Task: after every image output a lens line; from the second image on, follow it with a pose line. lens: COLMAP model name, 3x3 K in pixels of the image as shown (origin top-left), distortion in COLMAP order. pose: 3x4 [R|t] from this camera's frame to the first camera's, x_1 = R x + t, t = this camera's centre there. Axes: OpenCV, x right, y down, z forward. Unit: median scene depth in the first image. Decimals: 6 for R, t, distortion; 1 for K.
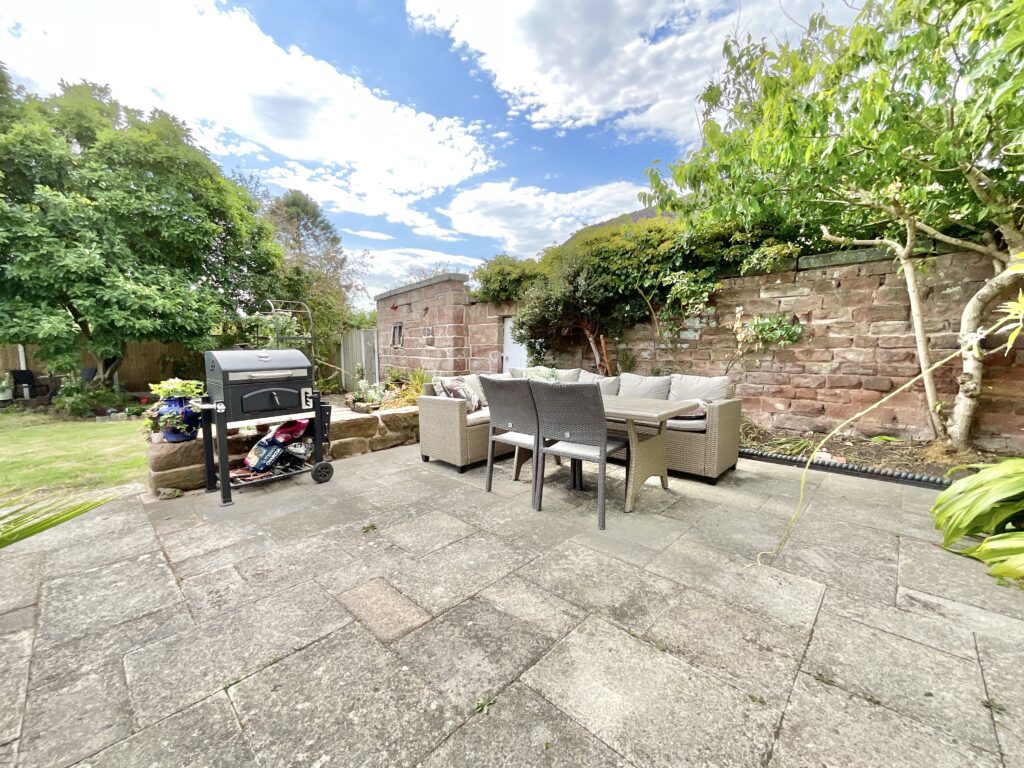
lens RADIAL K [[421.9, 0, 512.0], [0, 421.9, 384.0], [0, 0, 1]] dist [0.001181, -0.000014]
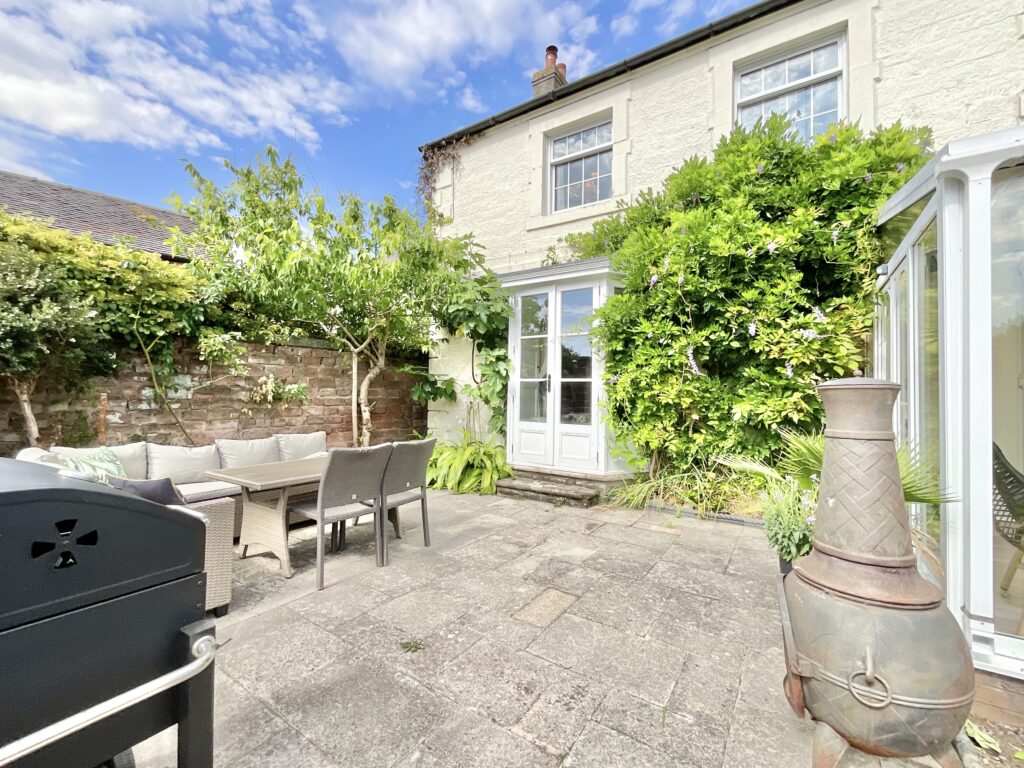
lens RADIAL K [[435.9, 0, 512.0], [0, 435.9, 384.0], [0, 0, 1]] dist [0.000686, 0.000072]
pose [[-0.177617, 0.027345, 0.983720, -1.438402], [0.078991, 0.996785, -0.013446, -0.159559], [-0.980924, 0.075316, -0.179206, 1.103192]]
